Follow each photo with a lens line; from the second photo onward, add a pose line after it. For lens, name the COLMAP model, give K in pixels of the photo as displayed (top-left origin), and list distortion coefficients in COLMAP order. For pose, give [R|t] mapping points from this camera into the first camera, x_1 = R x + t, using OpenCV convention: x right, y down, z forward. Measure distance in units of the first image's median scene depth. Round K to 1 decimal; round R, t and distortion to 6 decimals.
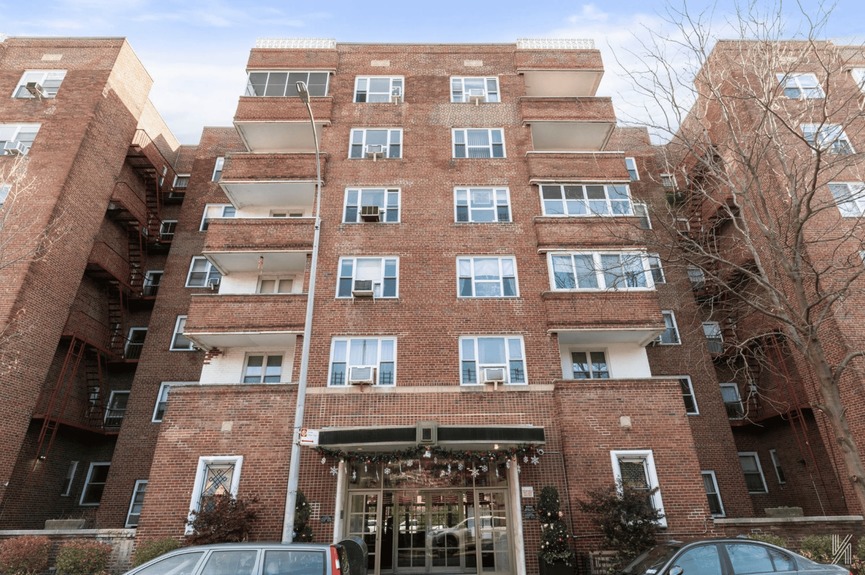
lens RADIAL K [[463.8, 0, 432.5], [0, 463.8, 287.5], [0, 0, 1]] dist [-0.000743, -0.000927]
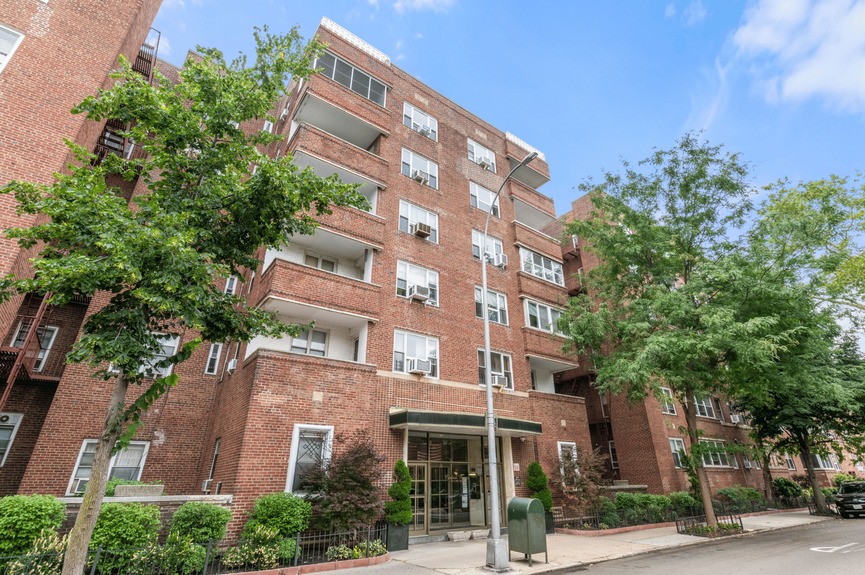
lens RADIAL K [[410.5, 0, 432.5], [0, 410.5, 287.5], [0, 0, 1]] dist [0.000543, 0.000126]
pose [[0.820026, 0.251786, 0.513966, -0.706656], [-0.255021, 0.964700, -0.065713, 0.051338], [-0.512369, -0.077186, 0.855290, 0.084922]]
